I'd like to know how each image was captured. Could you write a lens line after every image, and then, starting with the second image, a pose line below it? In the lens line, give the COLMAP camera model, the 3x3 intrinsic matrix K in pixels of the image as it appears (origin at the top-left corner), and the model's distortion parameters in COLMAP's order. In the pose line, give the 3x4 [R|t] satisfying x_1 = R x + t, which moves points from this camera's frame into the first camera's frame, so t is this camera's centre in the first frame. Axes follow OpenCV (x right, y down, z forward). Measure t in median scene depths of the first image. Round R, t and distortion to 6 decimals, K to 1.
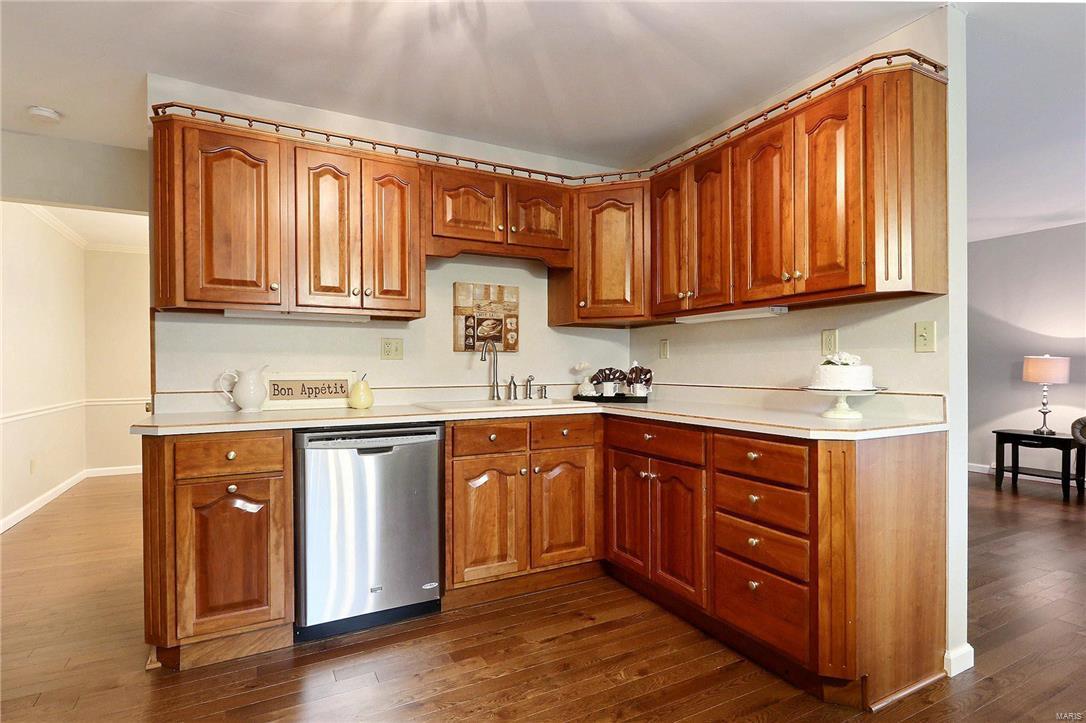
lens RADIAL K [[546.3, 0, 536.1], [0, 546.3, 367.6], [0, 0, 1]] dist [-0.004932, 0.000615]
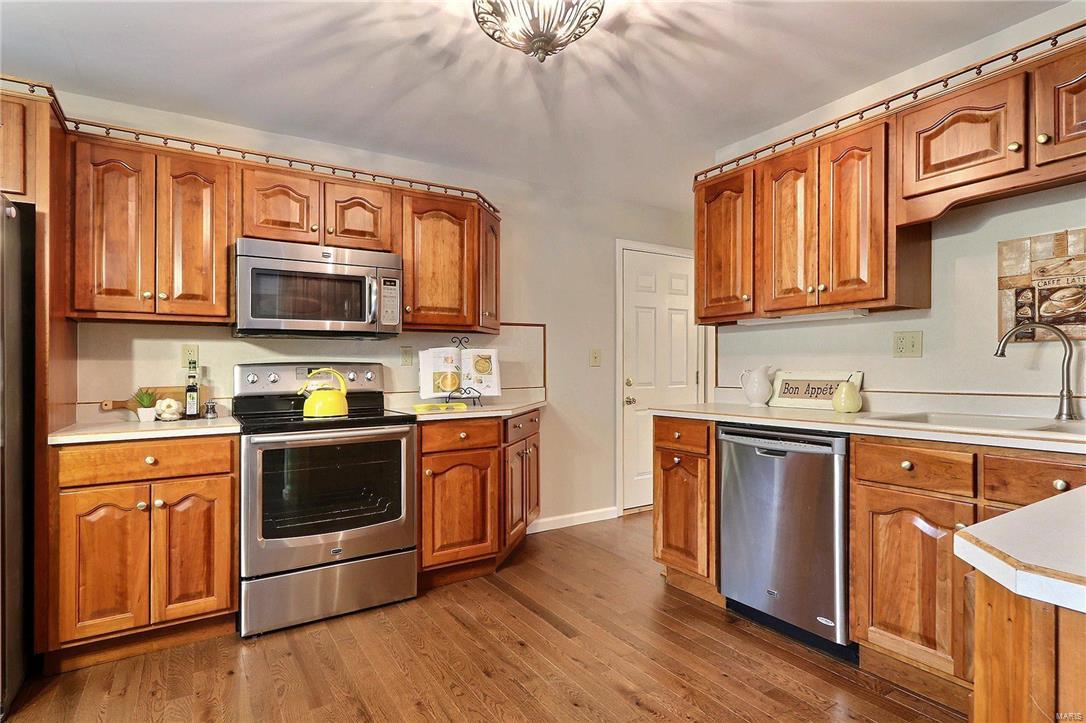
lens RADIAL K [[546.3, 0, 536.5], [0, 546.3, 369.9], [0, 0, 1]] dist [-0.004932, 0.000615]
pose [[0.072950, 0.004282, -0.997326, 0.552597], [0.005839, 0.999972, 0.004721, -0.004011], [0.997318, -0.006168, 0.072923, 0.423886]]
